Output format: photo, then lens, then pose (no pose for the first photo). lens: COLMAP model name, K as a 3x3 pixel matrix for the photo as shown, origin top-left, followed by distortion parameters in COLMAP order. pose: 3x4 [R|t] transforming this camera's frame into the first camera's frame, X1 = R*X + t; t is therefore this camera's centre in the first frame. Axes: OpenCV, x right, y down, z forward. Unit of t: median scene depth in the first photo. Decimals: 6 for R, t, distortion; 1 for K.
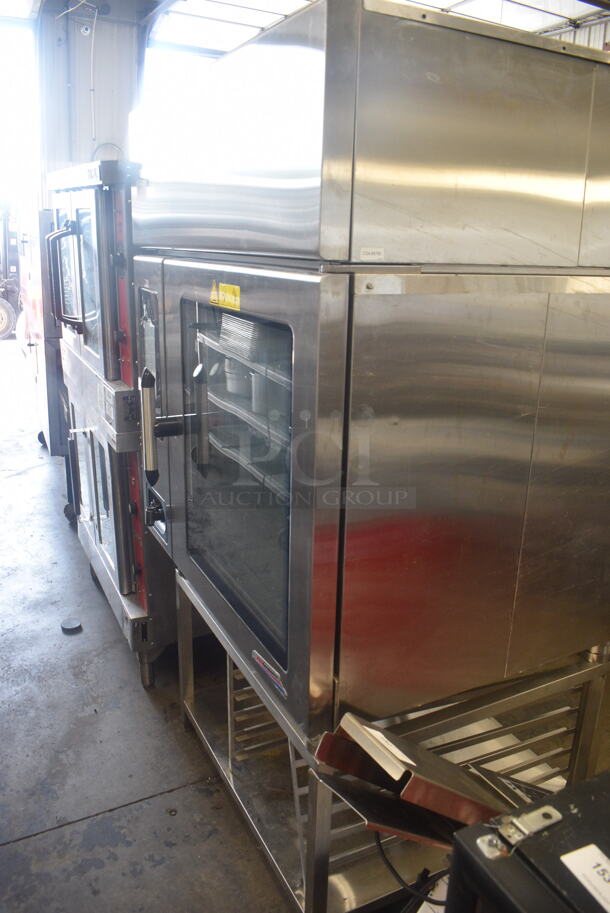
lens RADIAL K [[715.0, 0, 306.8], [0, 715.0, 458.3], [0, 0, 1]] dist [-0.092548, 0.007729]
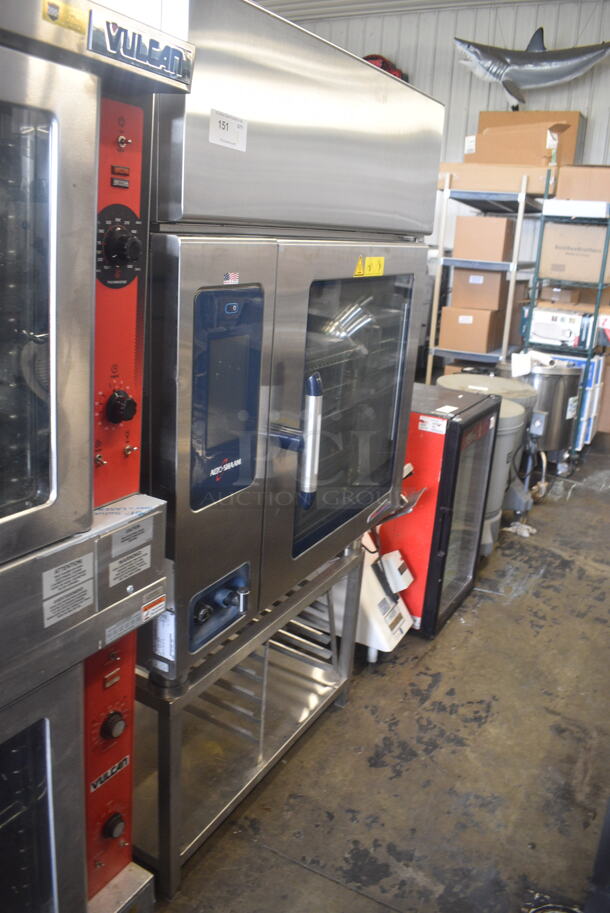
lens RADIAL K [[715.0, 0, 304.5], [0, 715.0, 460.9], [0, 0, 1]] dist [-0.092548, 0.007729]
pose [[-0.547045, -0.314932, 0.775603, -0.825437], [0.170838, 0.865030, 0.471738, -0.398159], [-0.819485, 0.390564, -0.419408, 1.278198]]
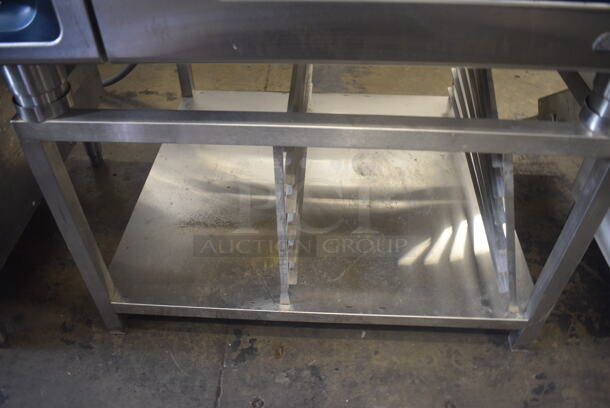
lens RADIAL K [[505.6, 0, 303.7], [0, 505.6, 203.3], [0, 0, 1]] dist [-0.086878, 0.003608]
pose [[0.497003, -0.612559, 0.614622, -0.384395], [0.268412, 0.782081, 0.562410, 0.075651], [-0.825193, -0.114547, 0.553115, 0.751679]]
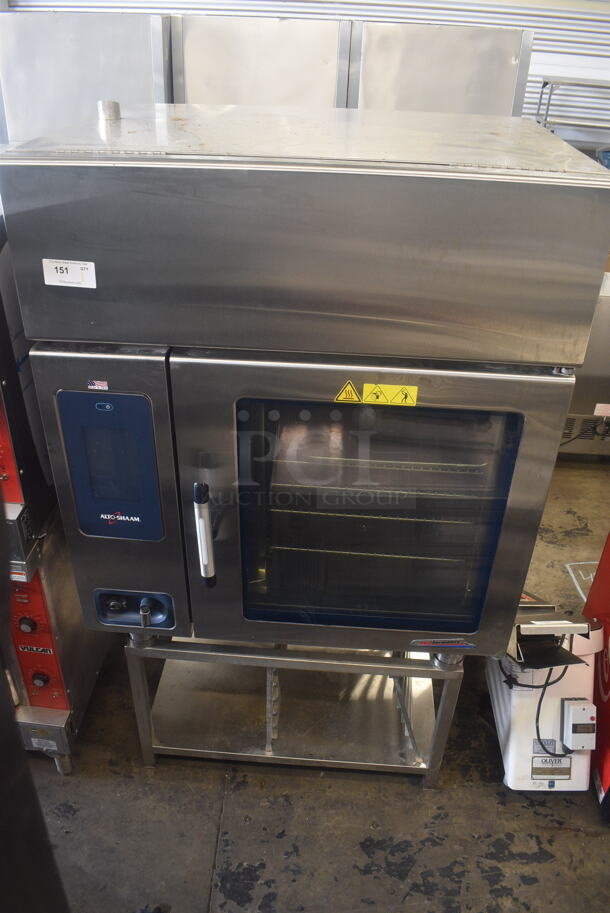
lens RADIAL K [[715.0, 0, 308.7], [0, 715.0, 457.7], [0, 0, 1]] dist [-0.092548, 0.007729]
pose [[0.506291, -0.470705, 0.722569, -0.713871], [0.230590, 0.881279, 0.412523, -0.444572], [-0.830962, -0.042240, 0.554724, 0.367065]]
